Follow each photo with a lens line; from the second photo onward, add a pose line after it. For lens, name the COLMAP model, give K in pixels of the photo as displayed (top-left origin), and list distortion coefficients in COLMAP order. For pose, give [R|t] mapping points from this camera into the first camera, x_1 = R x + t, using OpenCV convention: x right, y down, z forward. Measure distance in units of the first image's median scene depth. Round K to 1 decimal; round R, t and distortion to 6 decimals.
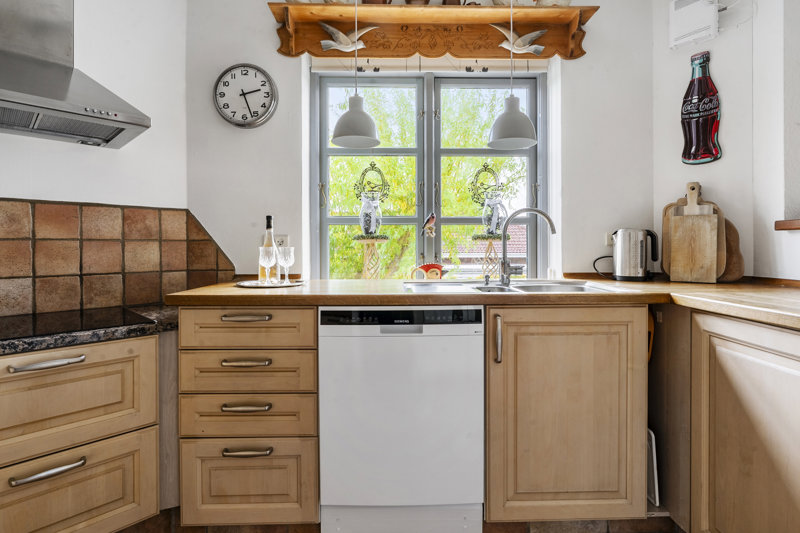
lens RADIAL K [[393.3, 0, 406.0], [0, 393.3, 248.4], [0, 0, 1]] dist [-0.005308, 0.000015]
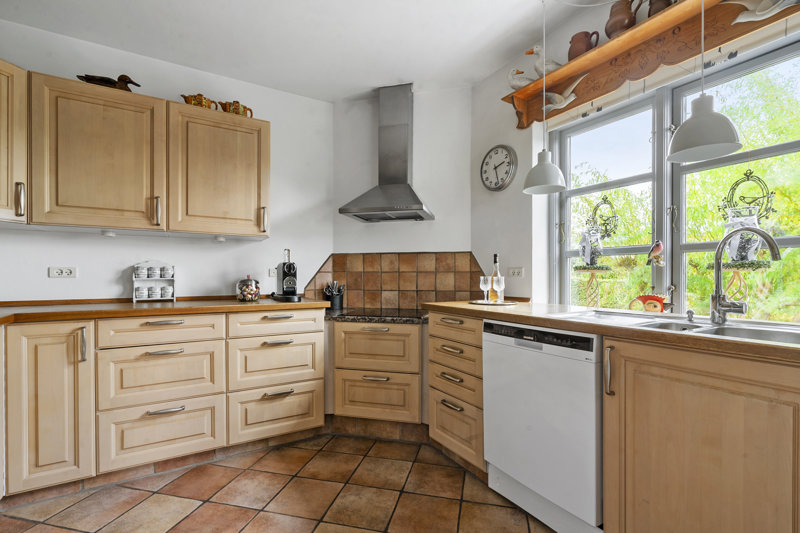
lens RADIAL K [[358.4, 0, 399.4], [0, 358.4, 274.4], [0, 0, 1]] dist [0.002830, 0.000140]
pose [[0.504837, 0.000734, -0.863214, 0.574963], [-0.005259, 0.999984, -0.002226, -0.006635], [0.863198, 0.005664, 0.504833, 0.060400]]
